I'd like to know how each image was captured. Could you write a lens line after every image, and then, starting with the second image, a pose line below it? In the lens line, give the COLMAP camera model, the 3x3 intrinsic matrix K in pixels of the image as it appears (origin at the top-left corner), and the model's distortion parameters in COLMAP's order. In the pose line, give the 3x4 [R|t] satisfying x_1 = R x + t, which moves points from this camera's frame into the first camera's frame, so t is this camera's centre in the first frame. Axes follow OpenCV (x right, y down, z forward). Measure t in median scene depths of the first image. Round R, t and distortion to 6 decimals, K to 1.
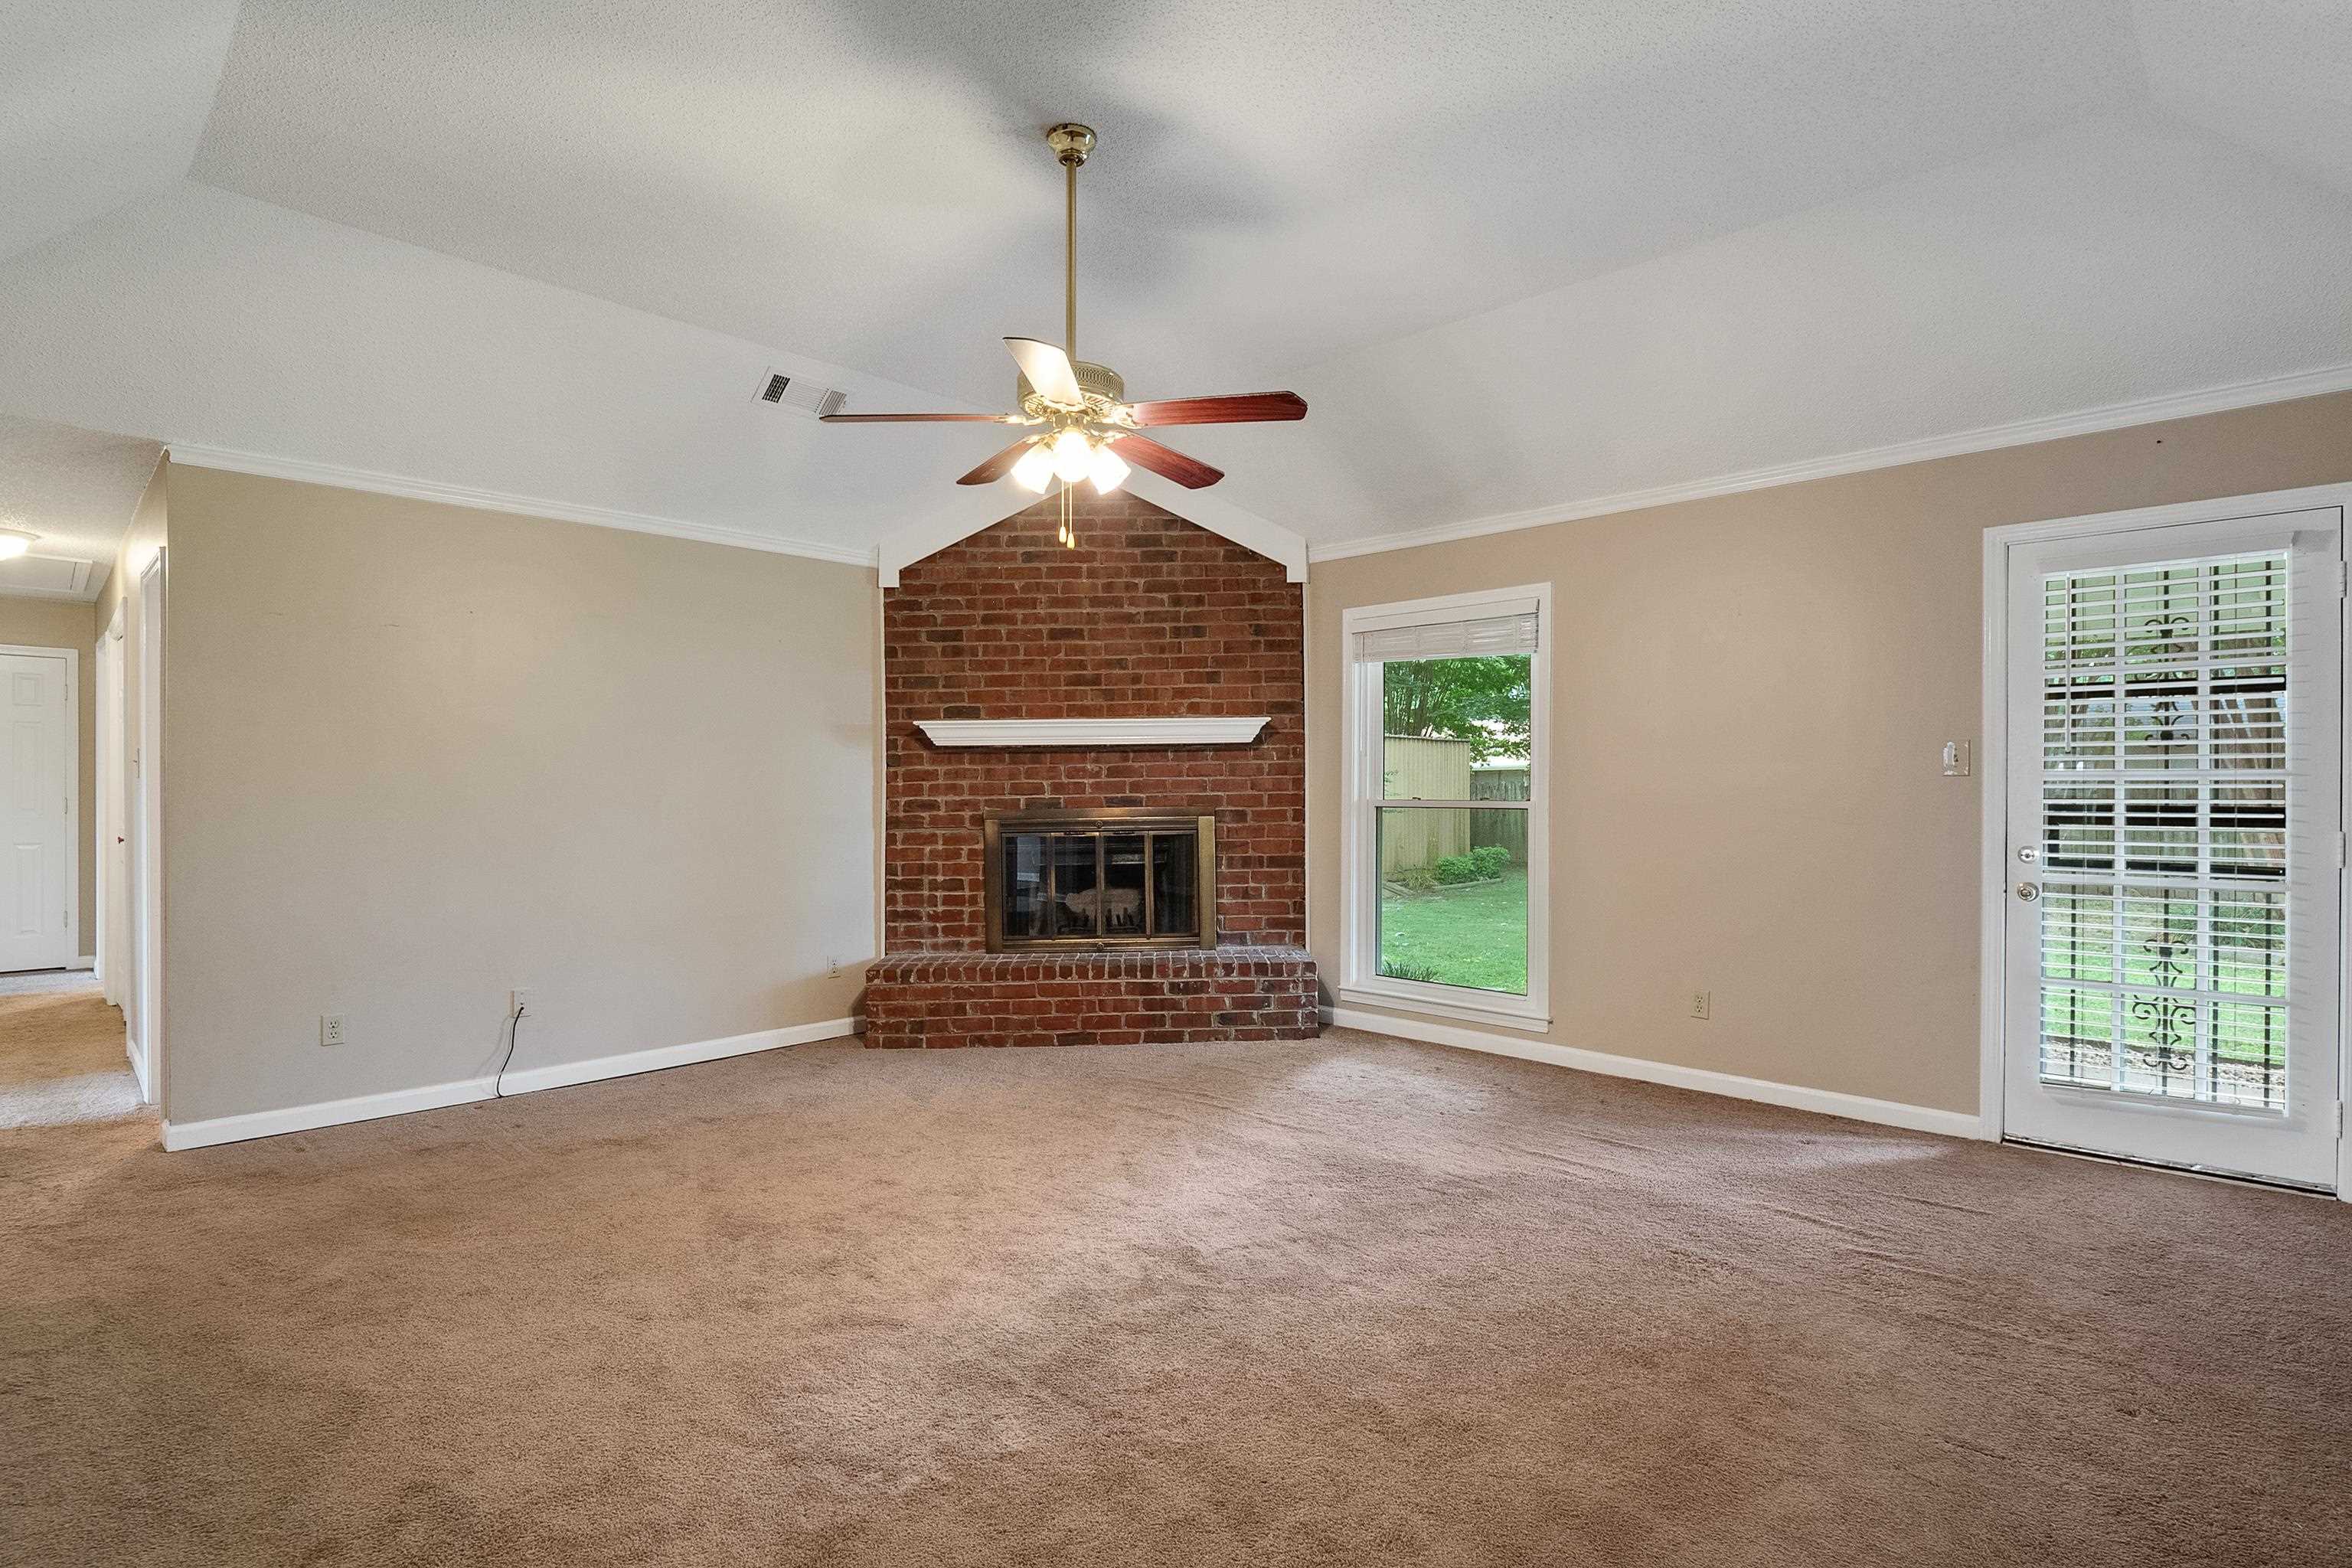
lens RADIAL K [[1134.4, 0, 1167.0], [0, 1134.4, 794.7], [0, 0, 1]] dist [-0.000531, -0.002076]
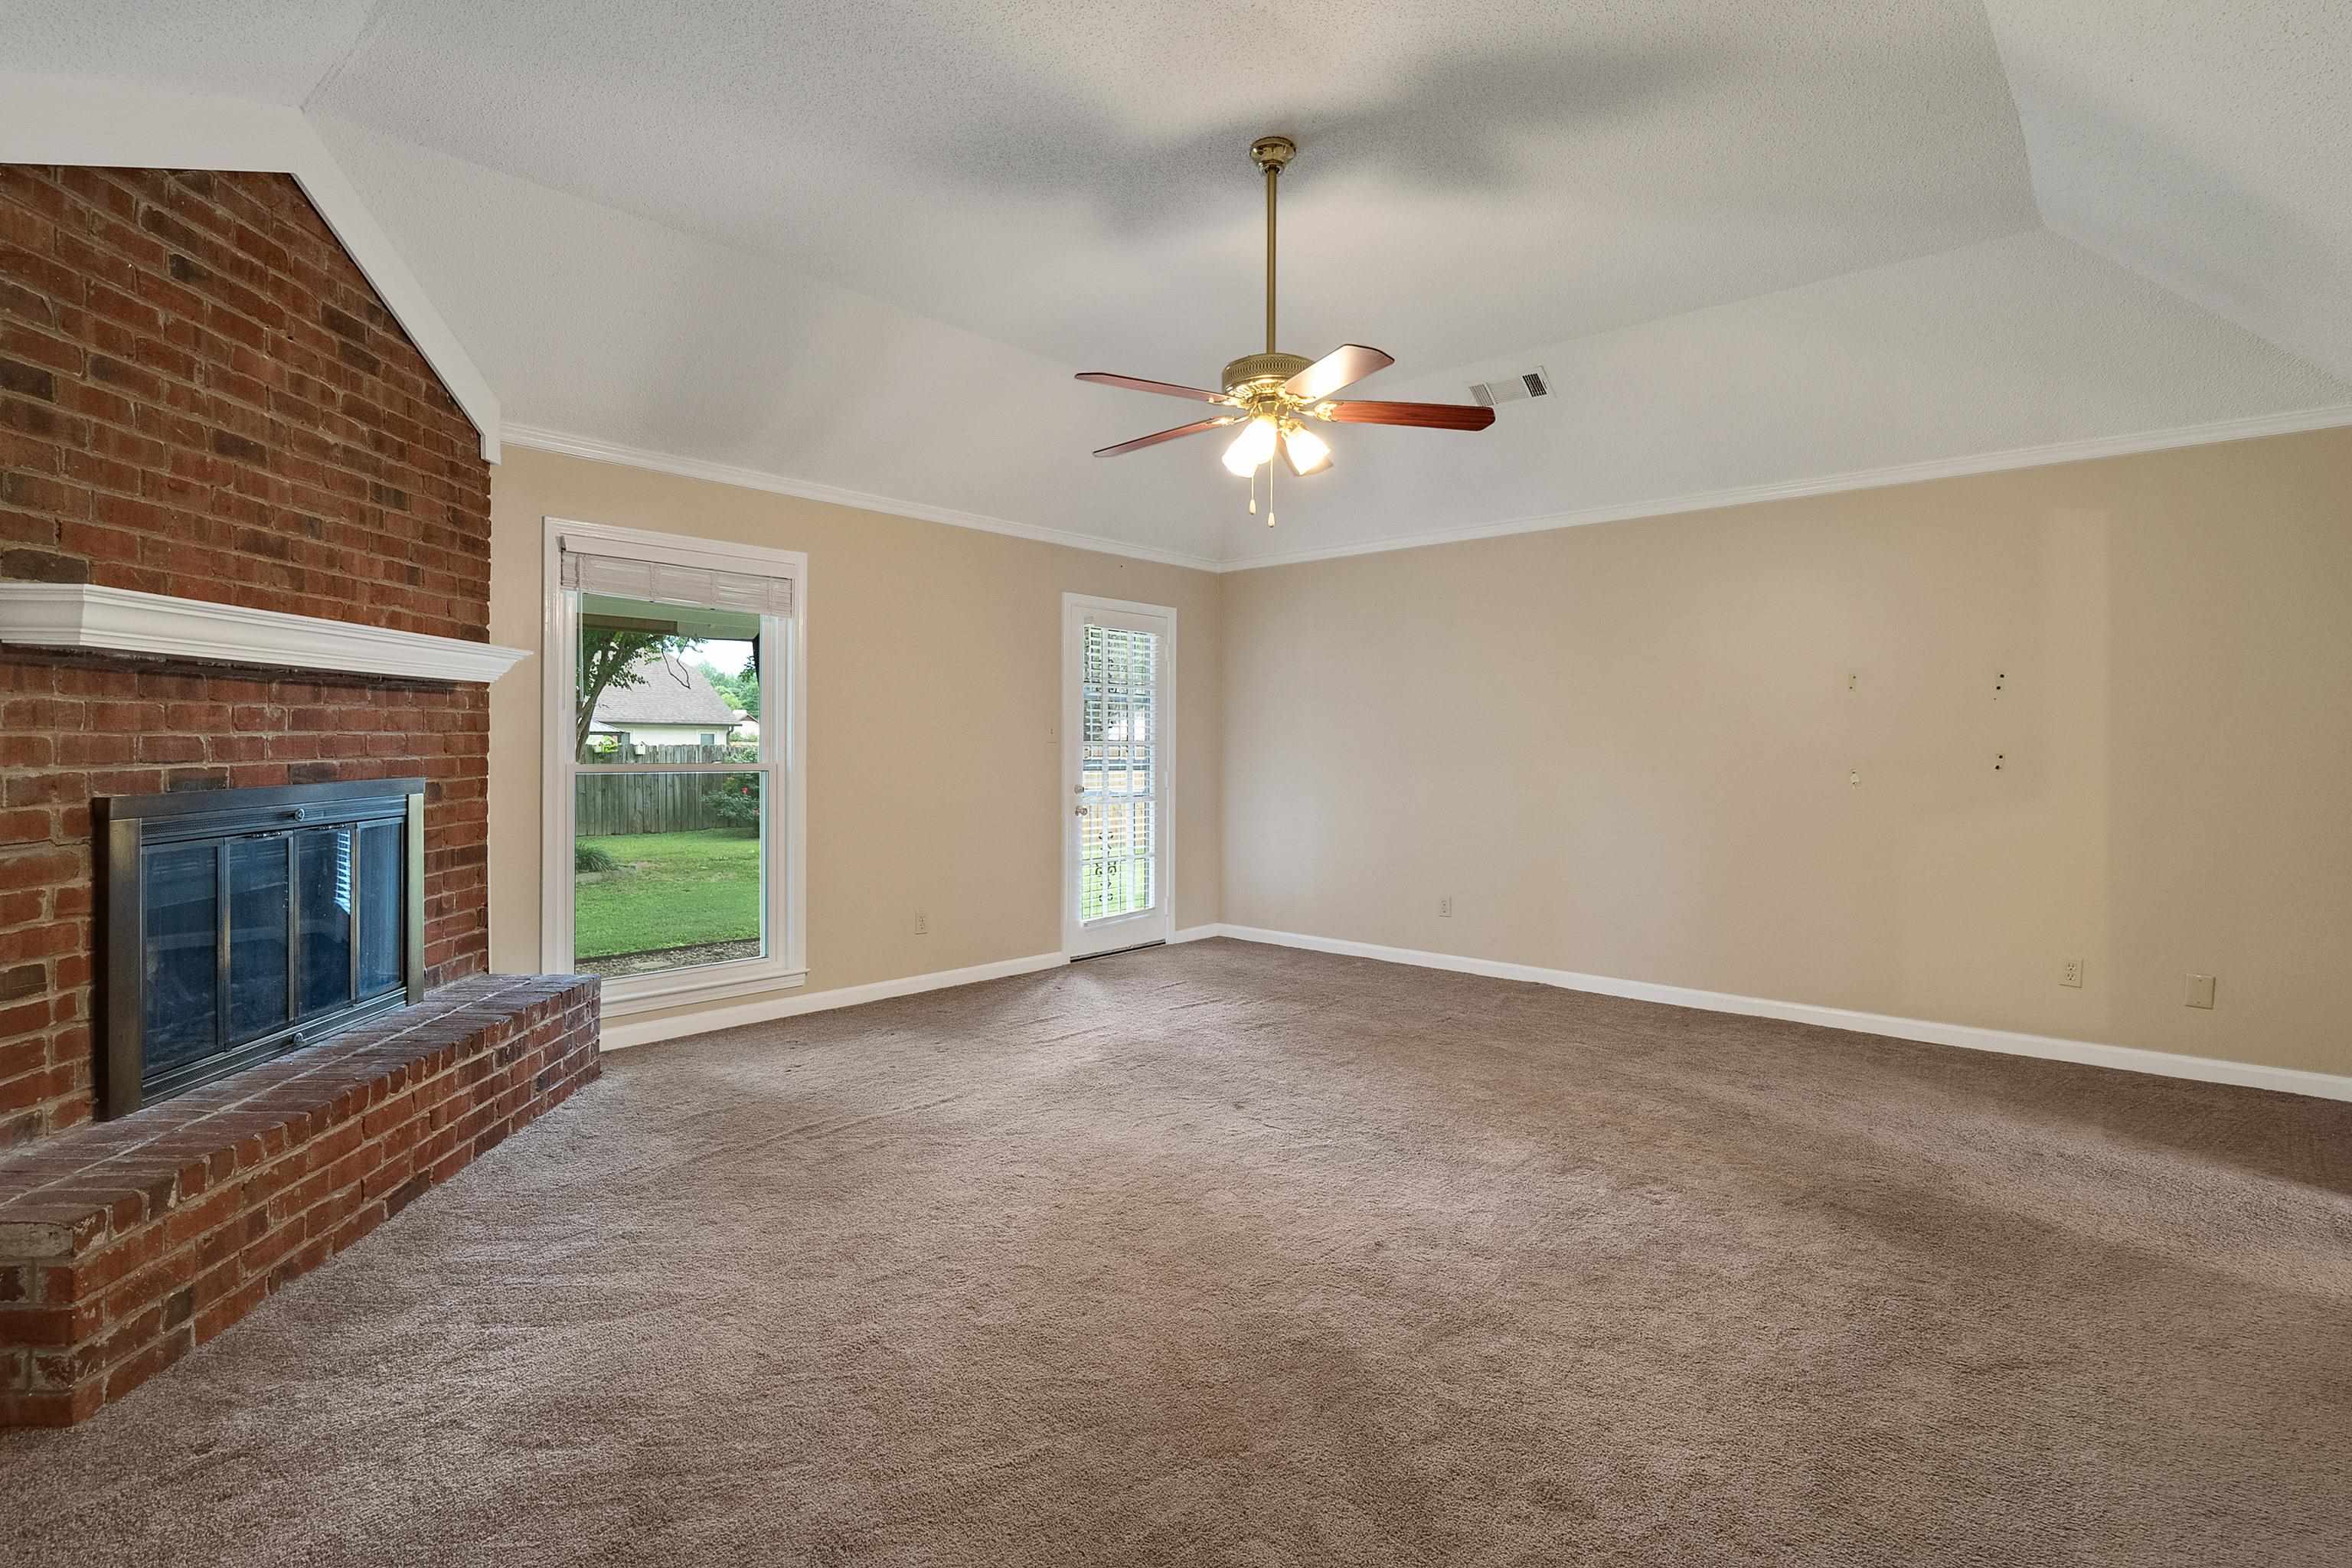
lens RADIAL K [[1134.4, 0, 1176.4], [0, 1134.4, 743.3], [0, 0, 1]] dist [-0.000531, -0.002076]
pose [[-0.035906, 0.007196, 0.999329, -0.615250], [0.006337, 0.999956, -0.006973, -0.001949], [-0.999335, 0.006083, -0.035950, 0.595407]]
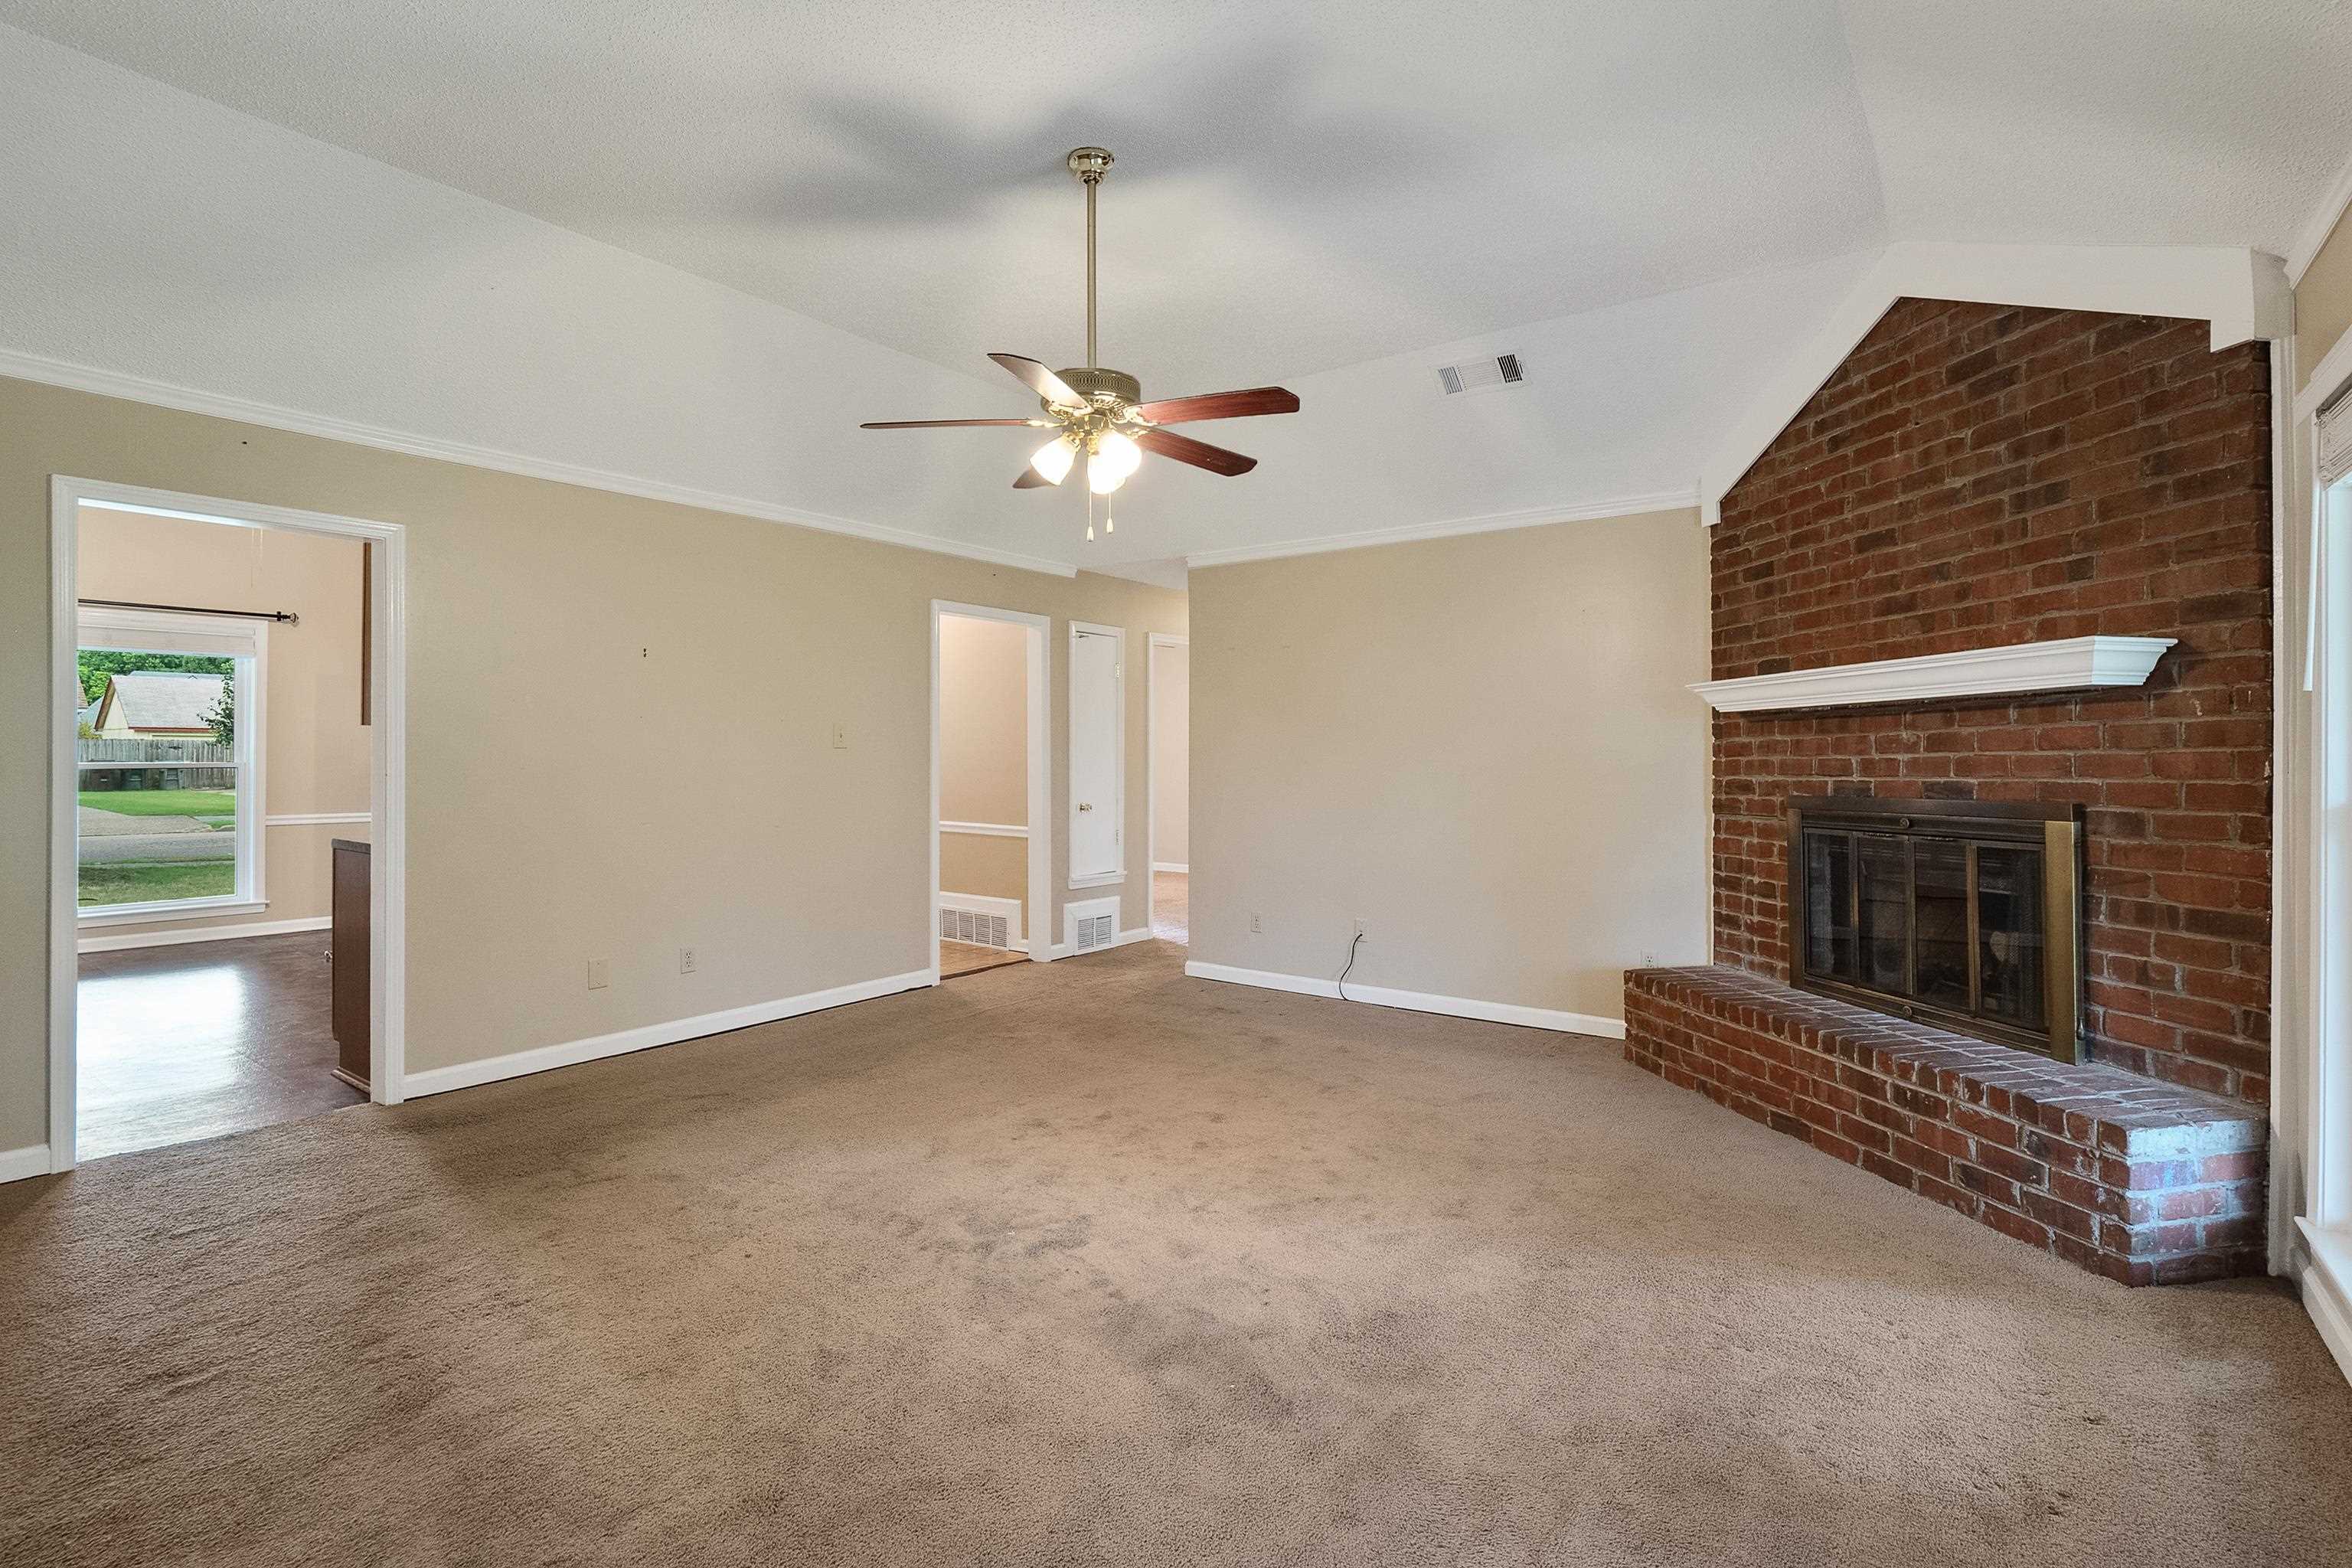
lens RADIAL K [[1134.4, 0, 1191.7], [0, 1134.4, 740.9], [0, 0, 1]] dist [-0.000531, -0.002076]
pose [[0.150882, -0.010034, -0.988501, 0.521008], [-0.011499, 0.999863, -0.011904, -0.008804], [0.988485, 0.013163, 0.150746, 0.492938]]
